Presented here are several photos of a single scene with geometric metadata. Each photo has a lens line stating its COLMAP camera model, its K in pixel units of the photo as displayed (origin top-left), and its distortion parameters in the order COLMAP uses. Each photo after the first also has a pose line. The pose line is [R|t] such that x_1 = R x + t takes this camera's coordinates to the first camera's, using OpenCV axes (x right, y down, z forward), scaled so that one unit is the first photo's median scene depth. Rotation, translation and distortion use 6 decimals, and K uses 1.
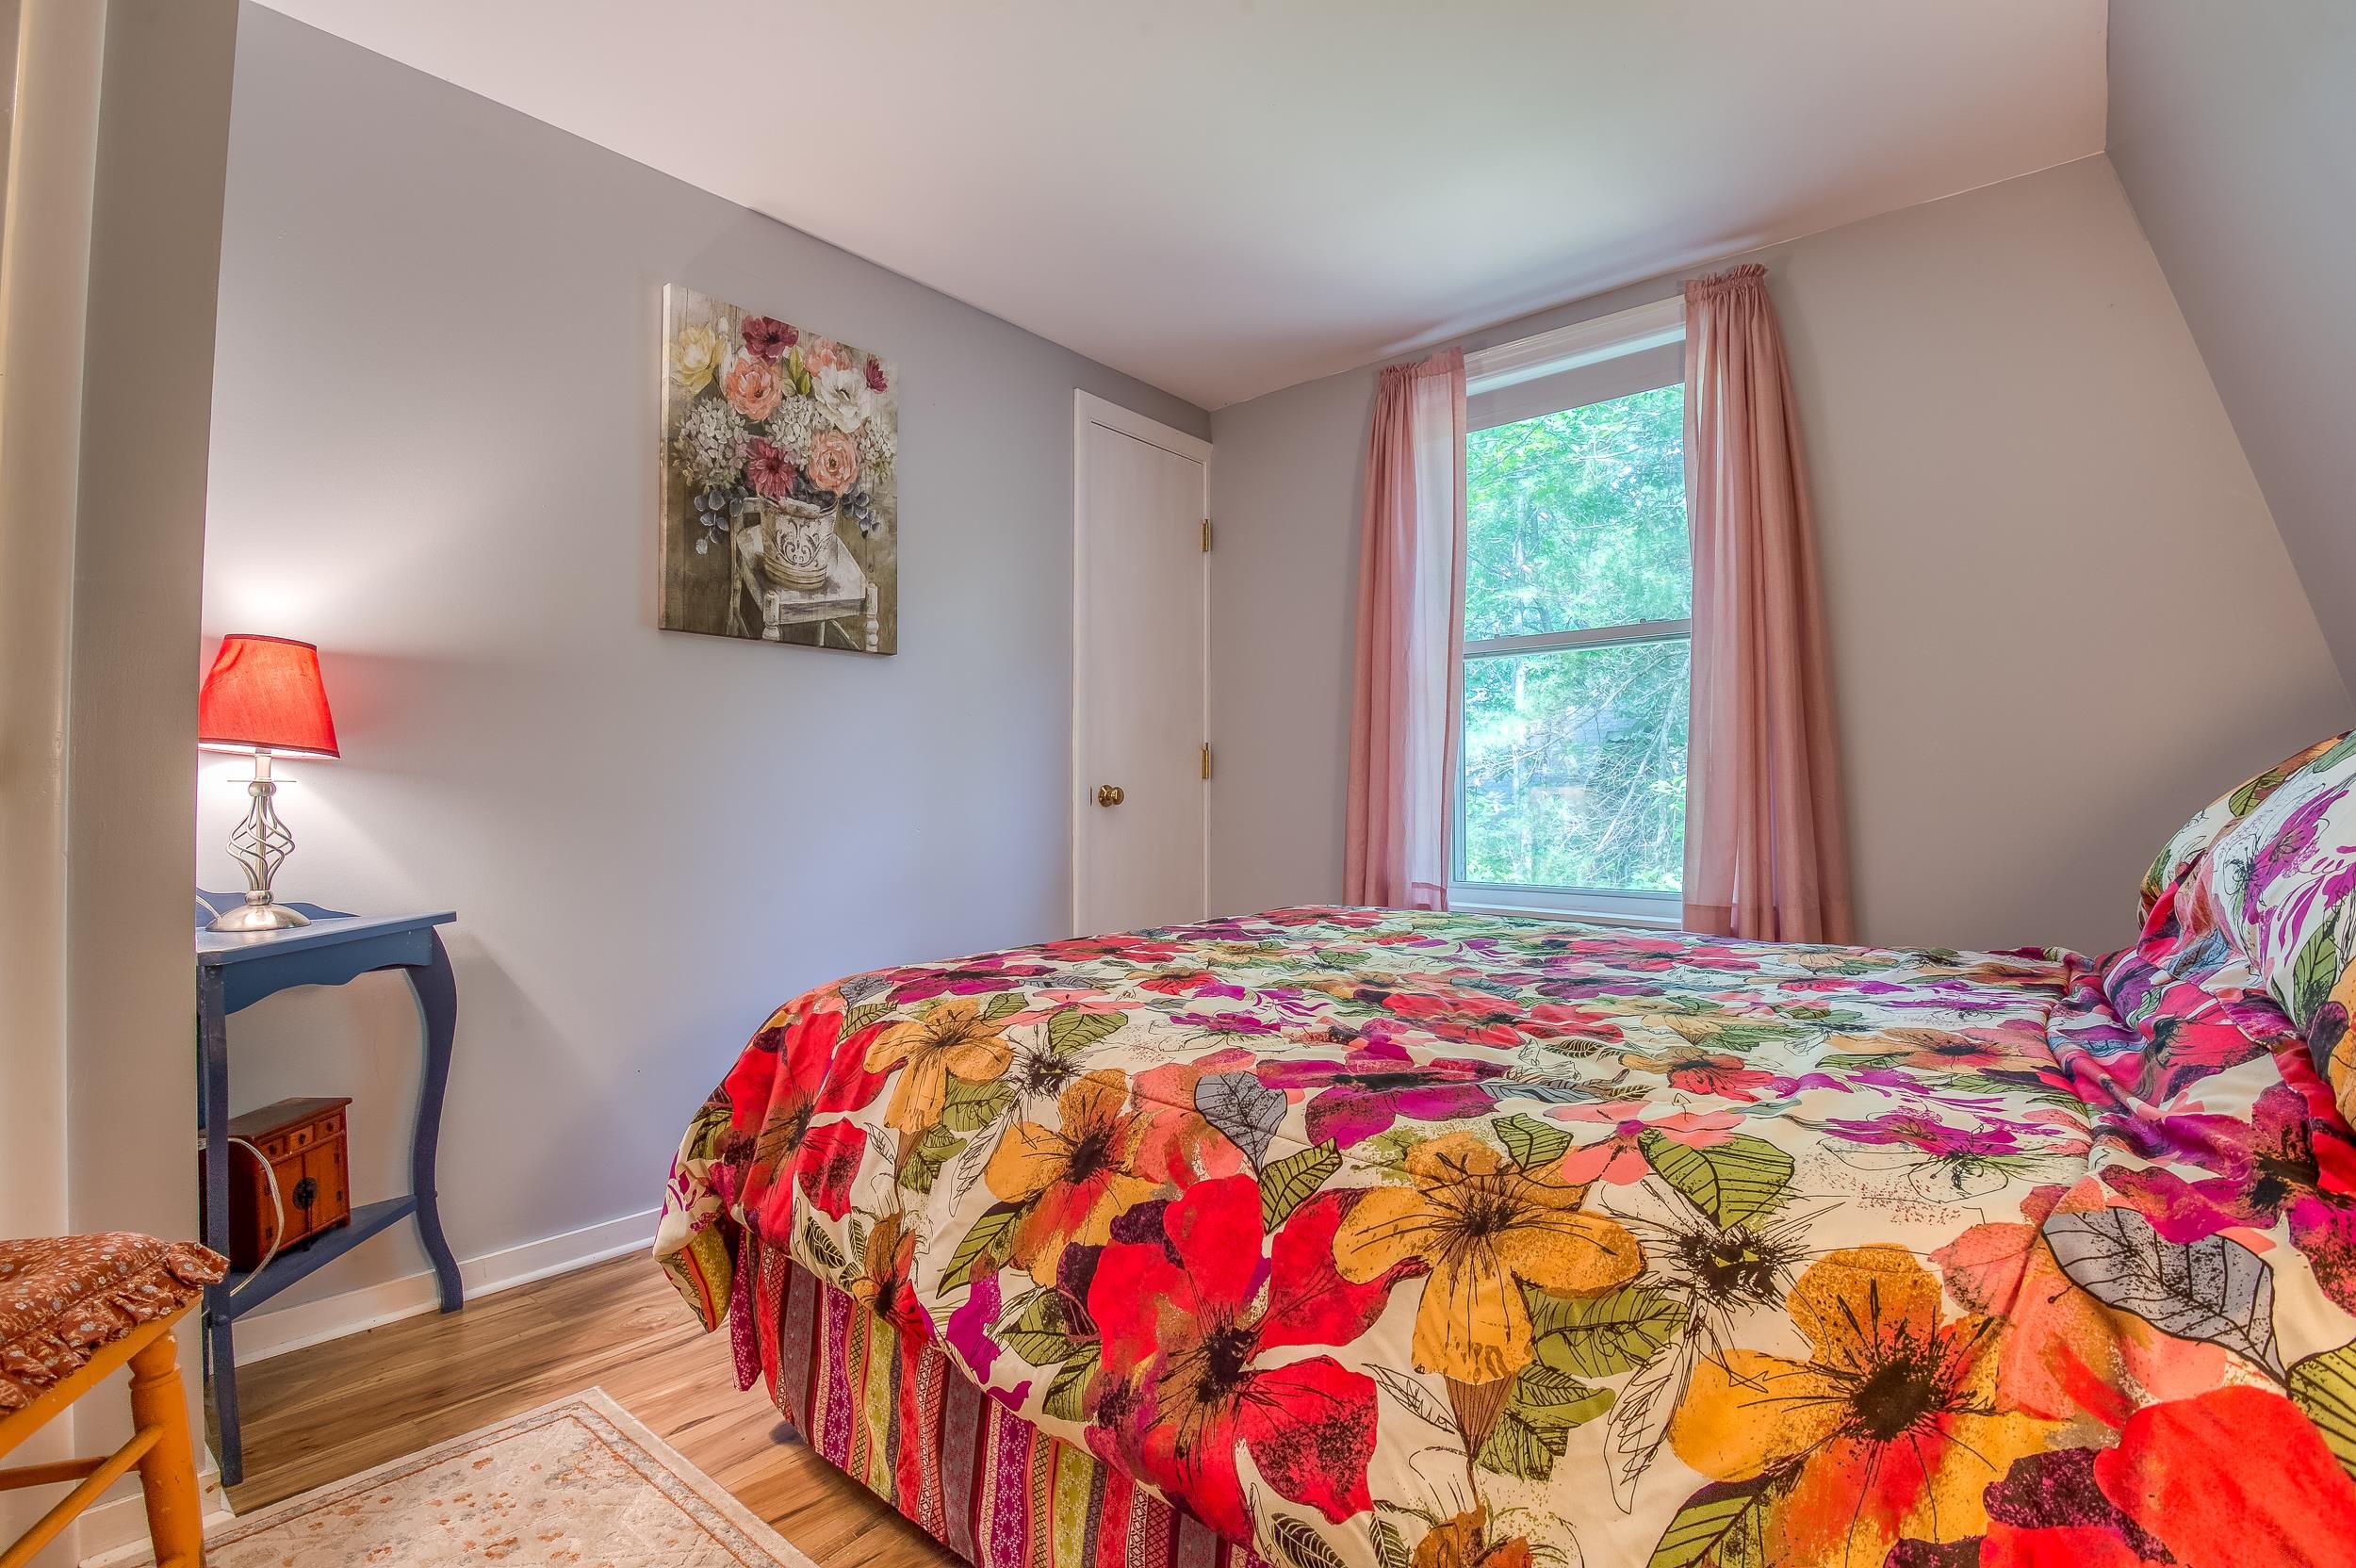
lens RADIAL K [[1080.1, 0, 1176.2], [0, 1080.1, 796.7], [0, 0, 1]] dist [-0.041193, -0.004244]
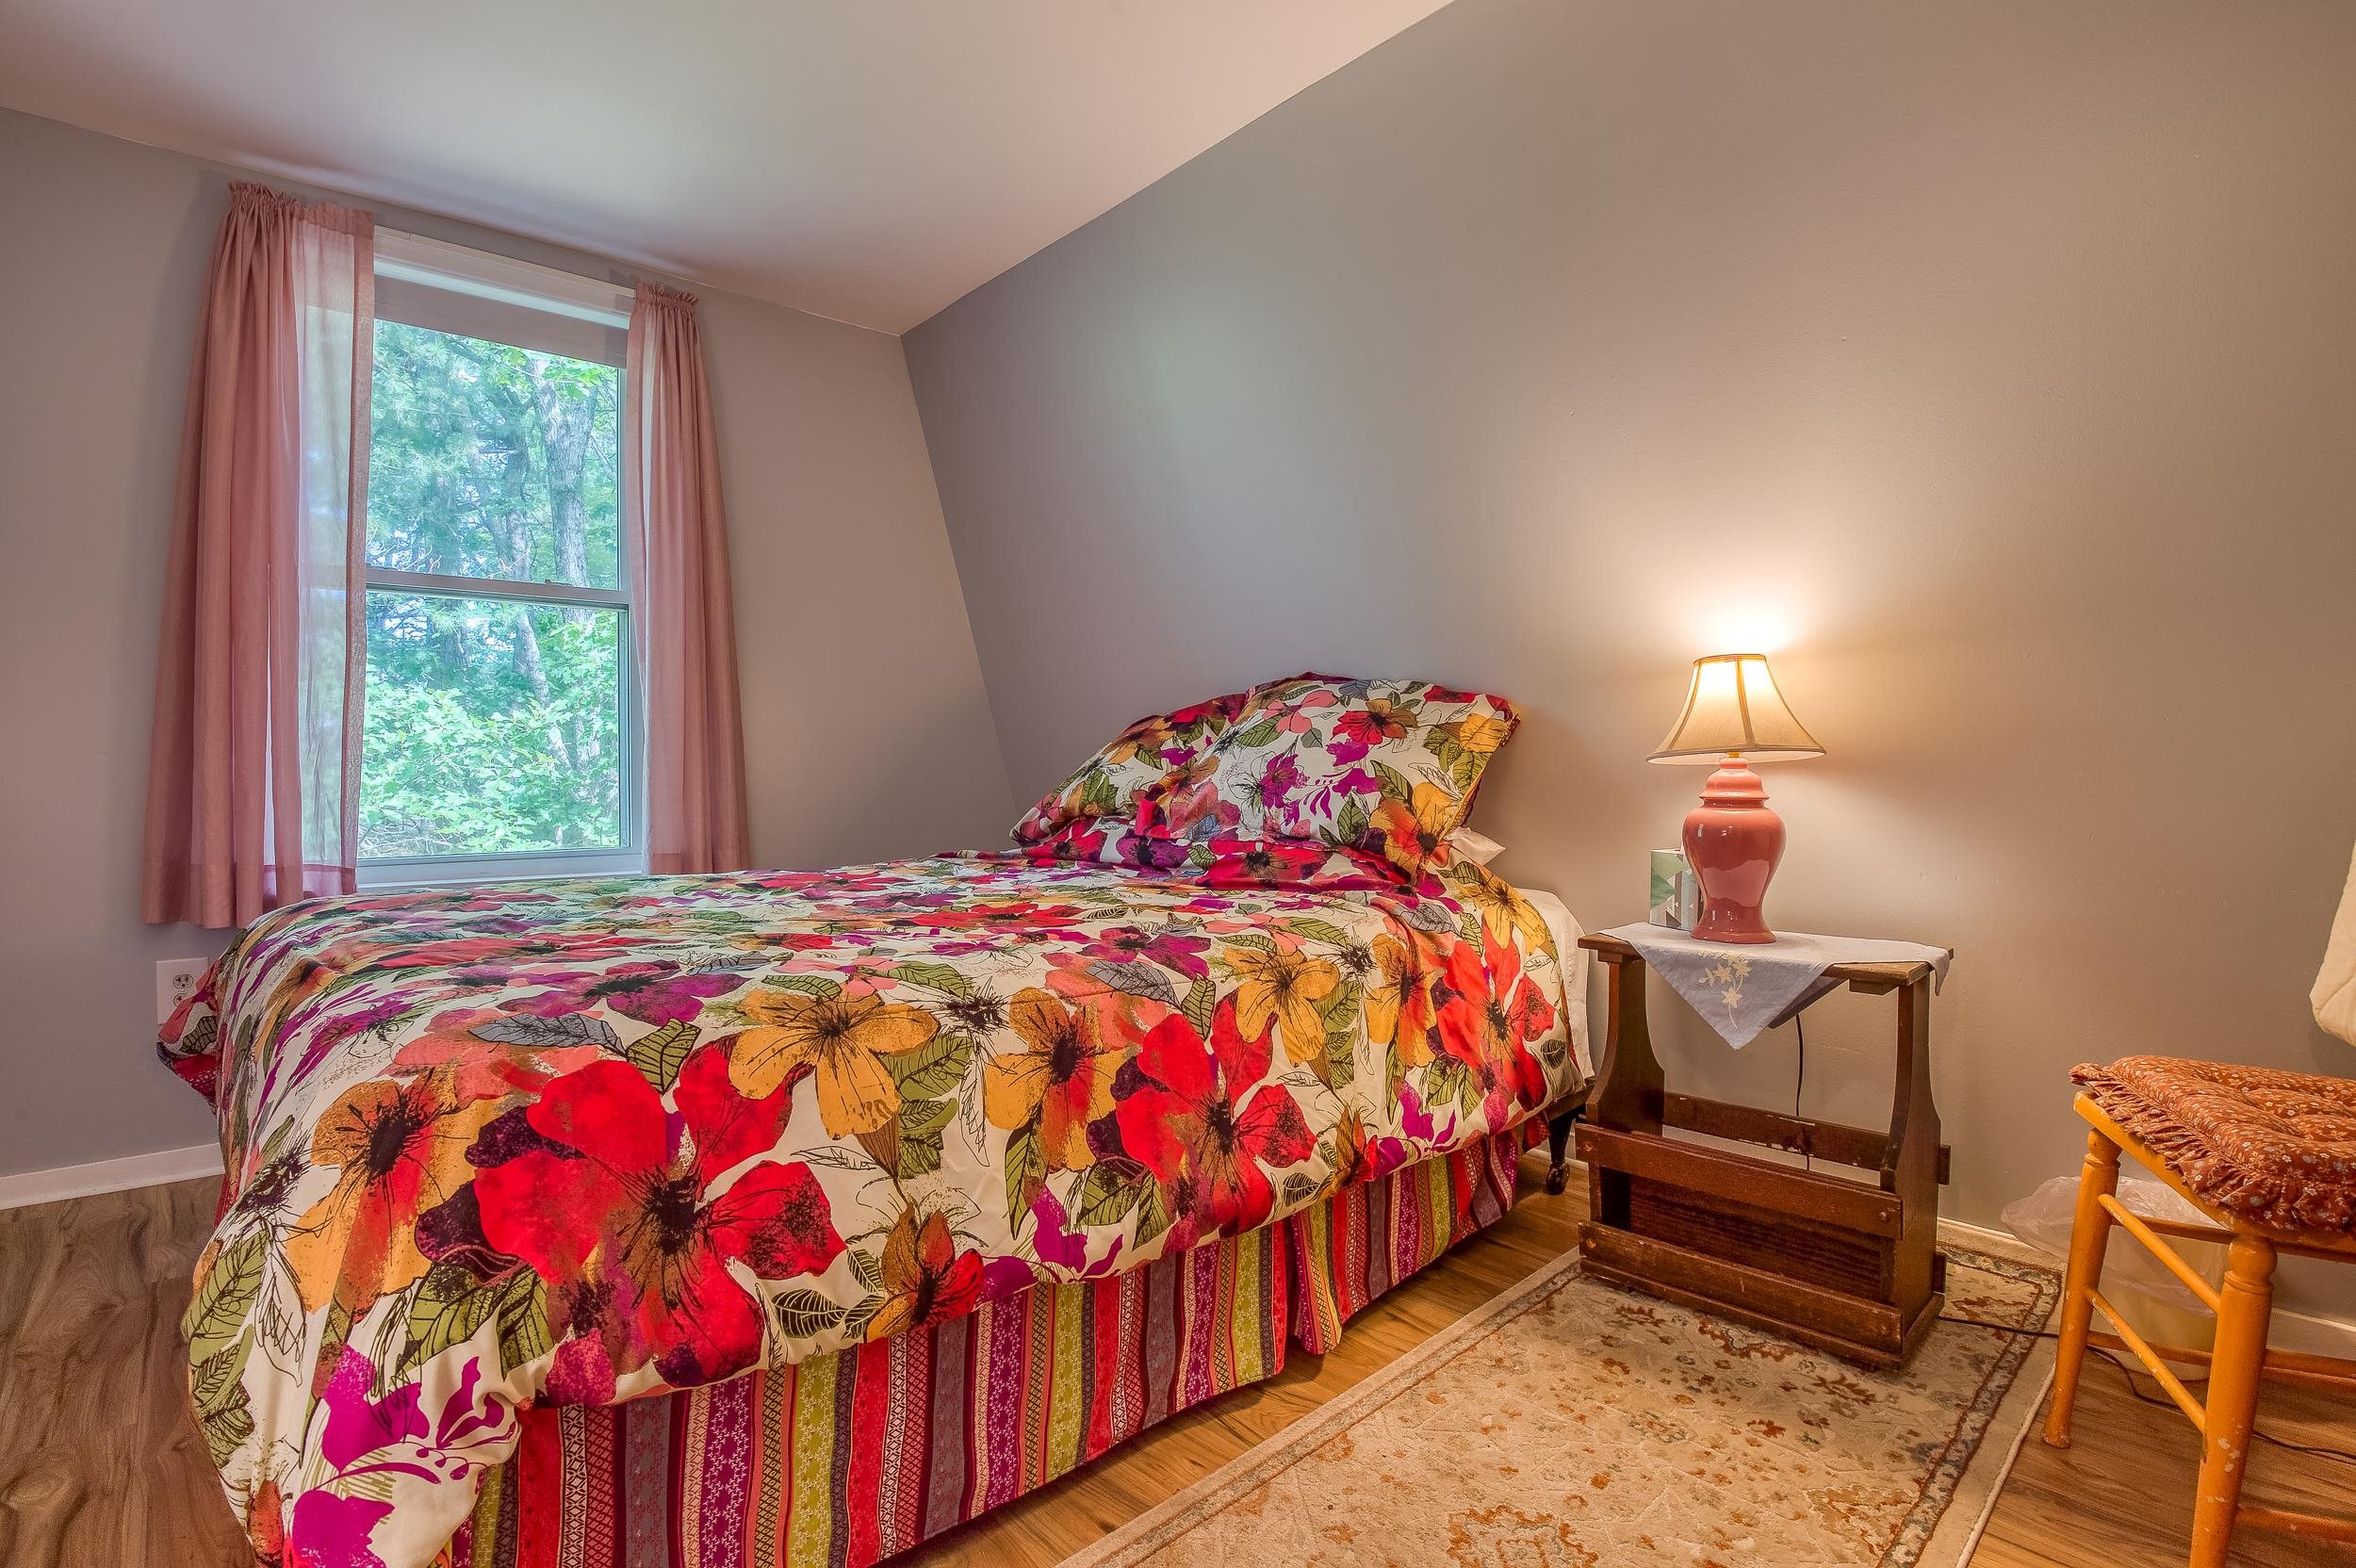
lens RADIAL K [[1080.1, 0, 1176.8], [0, 1080.1, 774.9], [0, 0, 1]] dist [-0.041193, -0.004244]
pose [[0.134796, -0.010746, 0.990815, -1.263156], [-0.005776, 0.999916, 0.011630, 0.012010], [-0.990856, -0.007290, 0.134723, 0.739568]]
